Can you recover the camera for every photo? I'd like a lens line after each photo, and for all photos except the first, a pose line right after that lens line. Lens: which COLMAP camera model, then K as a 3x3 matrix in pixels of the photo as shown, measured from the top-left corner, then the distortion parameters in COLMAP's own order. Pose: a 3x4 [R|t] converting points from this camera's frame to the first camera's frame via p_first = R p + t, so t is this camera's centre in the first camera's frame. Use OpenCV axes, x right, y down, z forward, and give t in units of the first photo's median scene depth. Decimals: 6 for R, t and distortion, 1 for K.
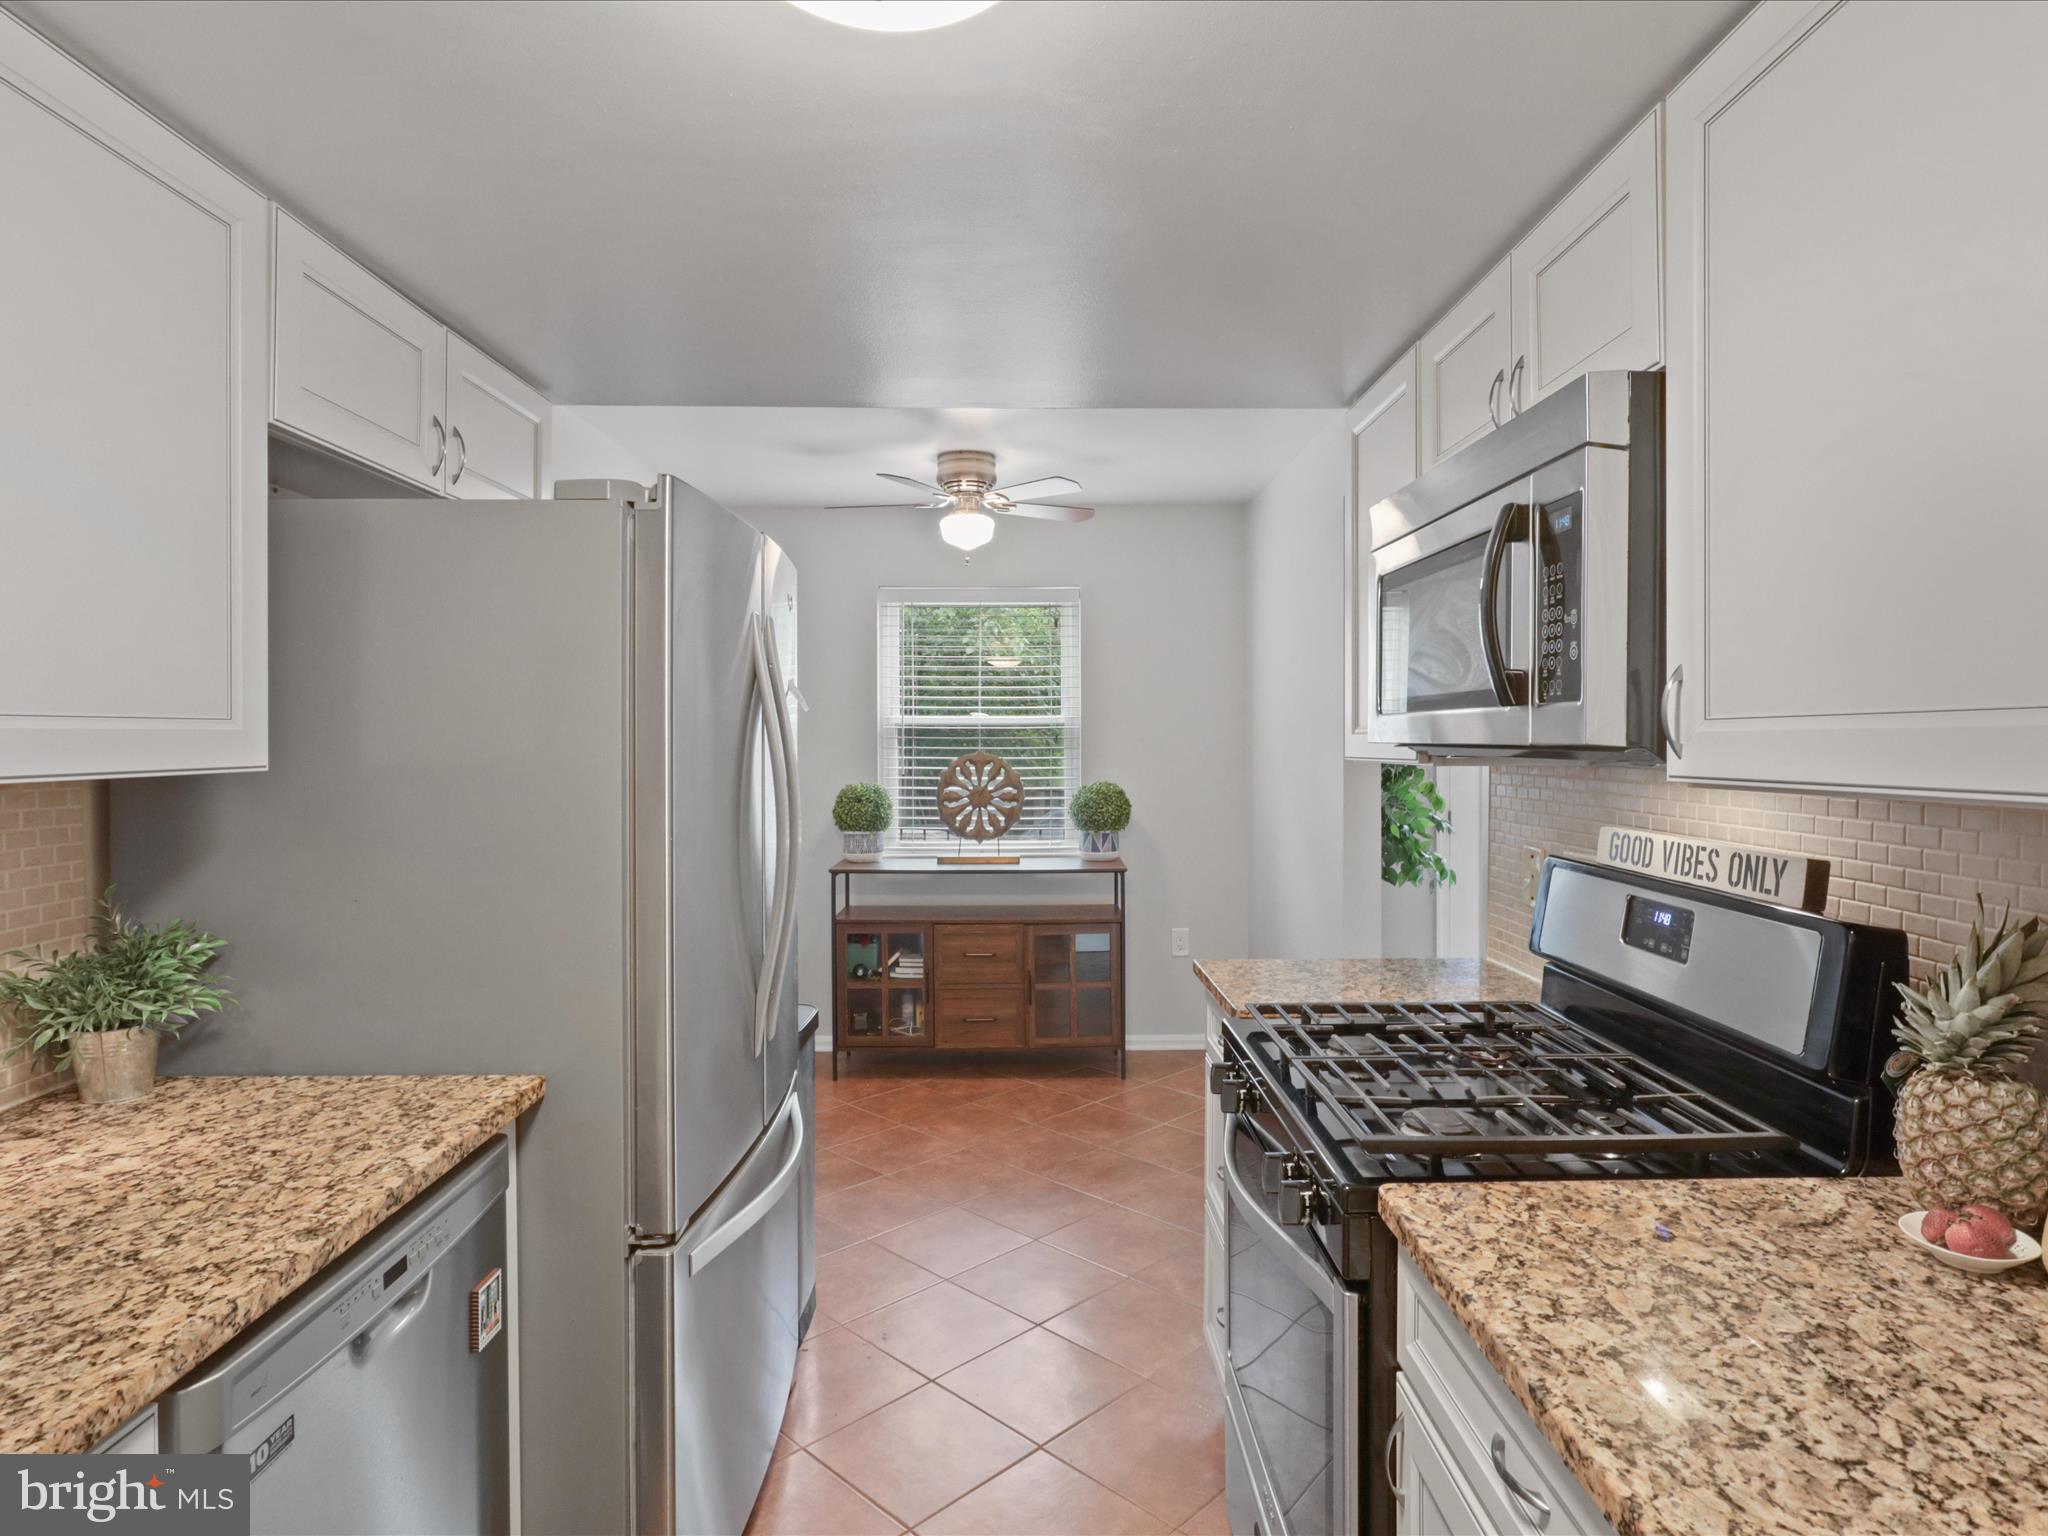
lens RADIAL K [[1154.3, 0, 1026.4], [0, 1154.3, 758.6], [0, 0, 1]] dist [-0.014605, 0.007961]
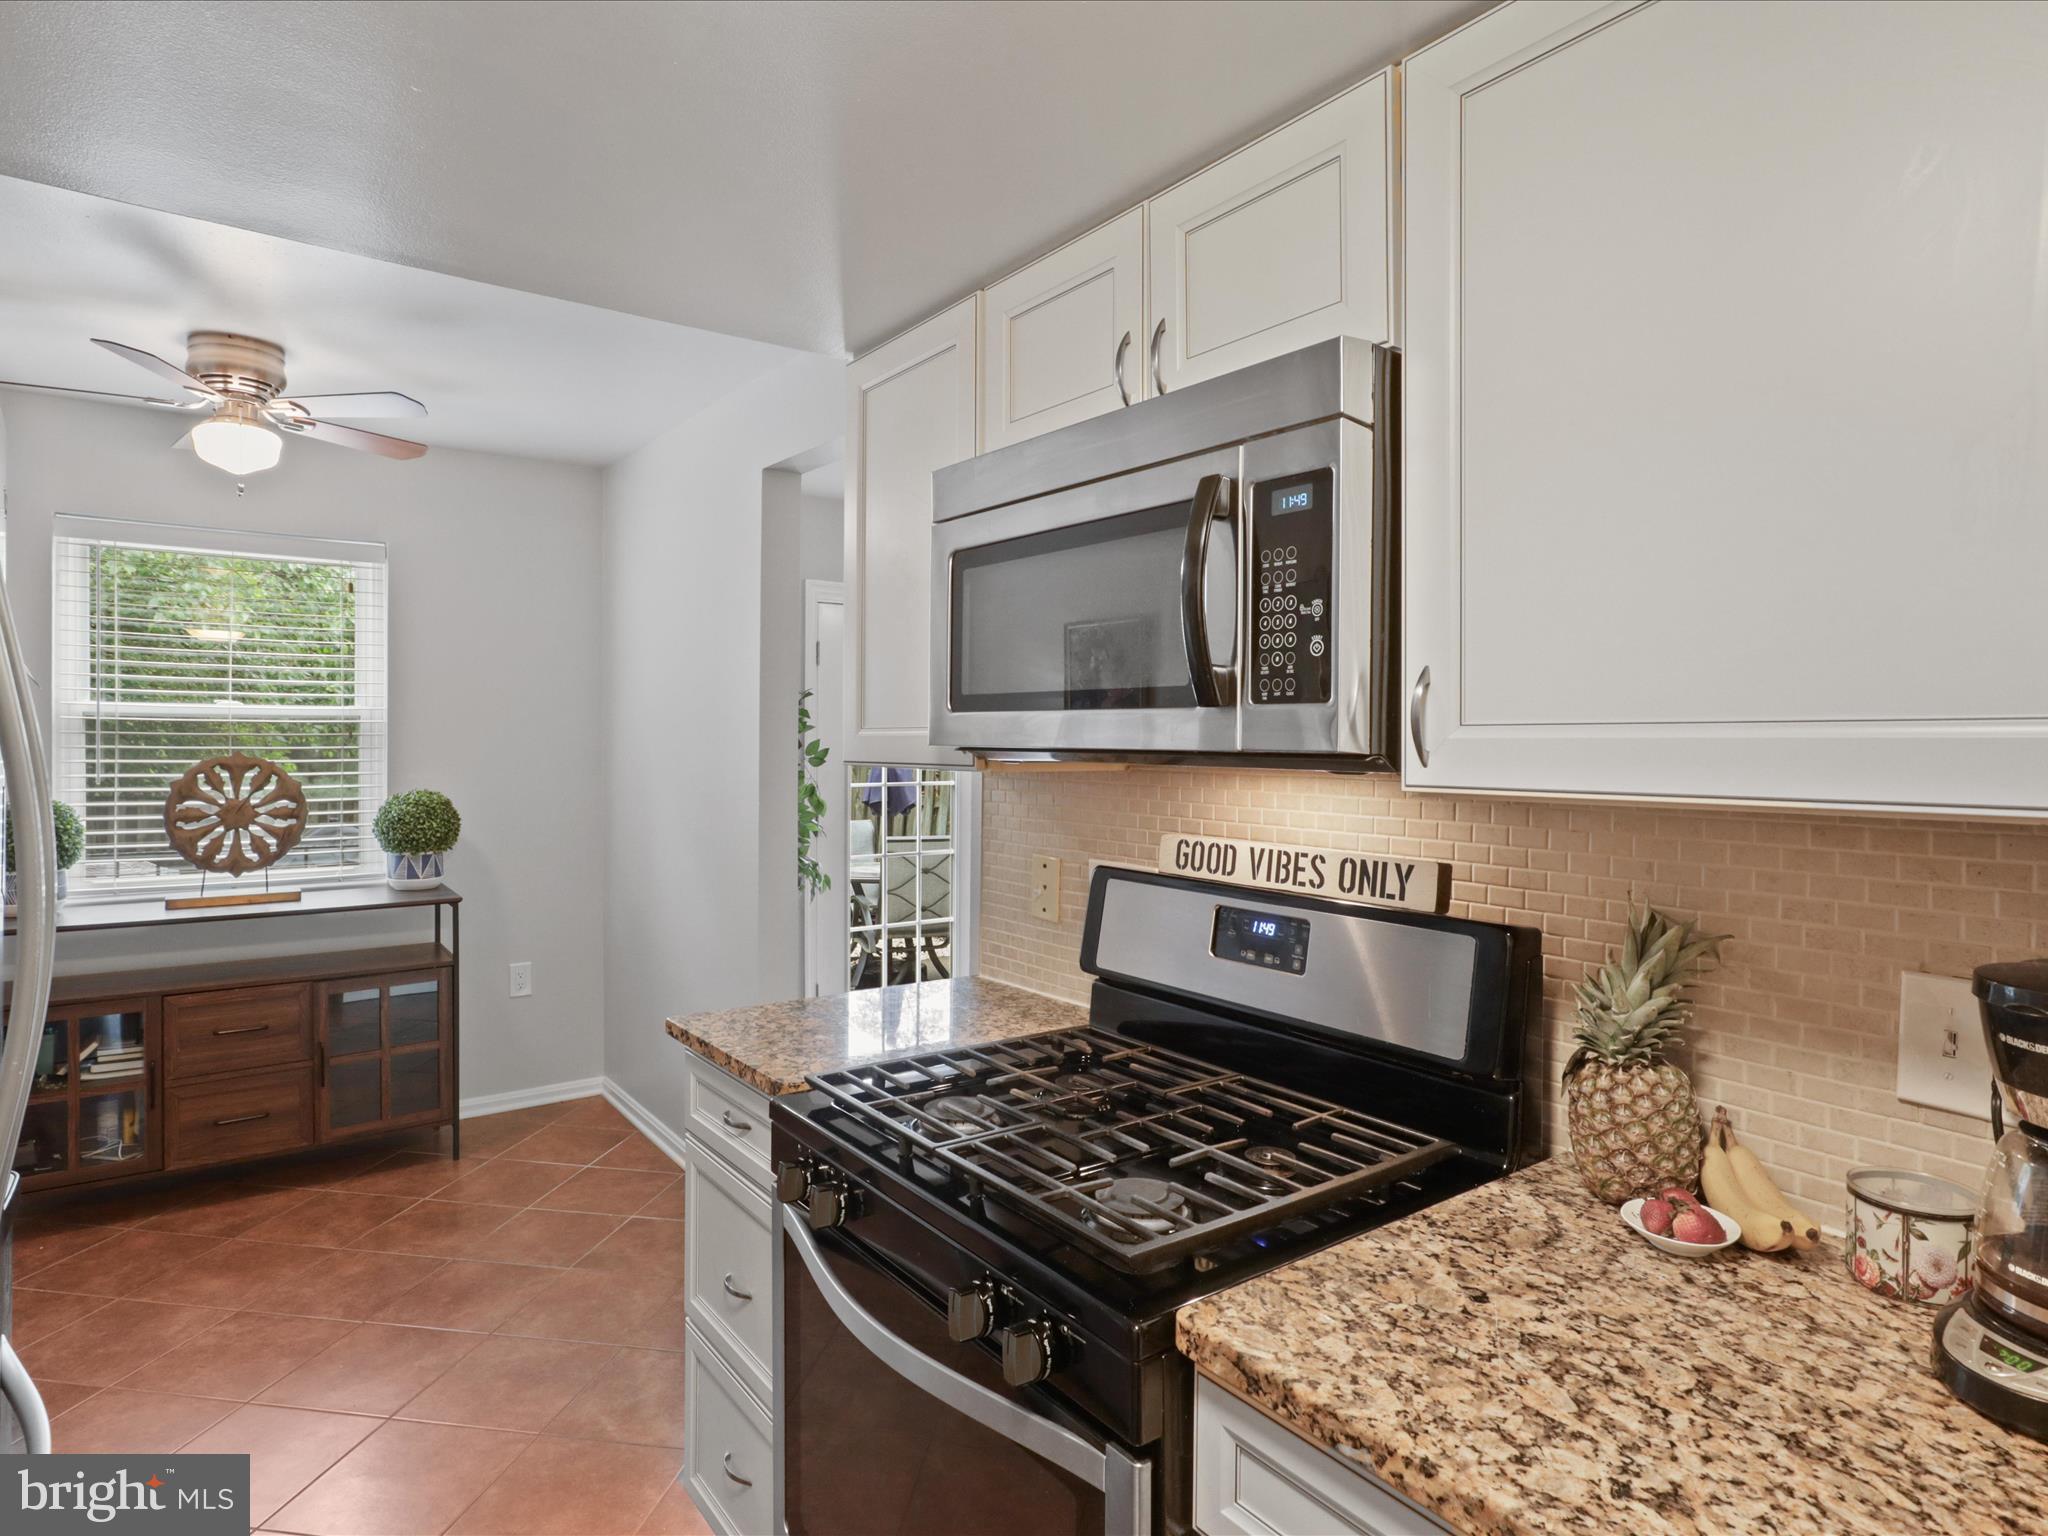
lens RADIAL K [[1154.3, 0, 1036.2], [0, 1154.3, 746.9], [0, 0, 1]] dist [-0.014605, 0.007961]
pose [[0.807976, 0.003214, 0.589207, -0.075285], [0.002210, 0.999962, -0.008485, -0.002815], [-0.589212, 0.008158, 0.807937, 0.135273]]
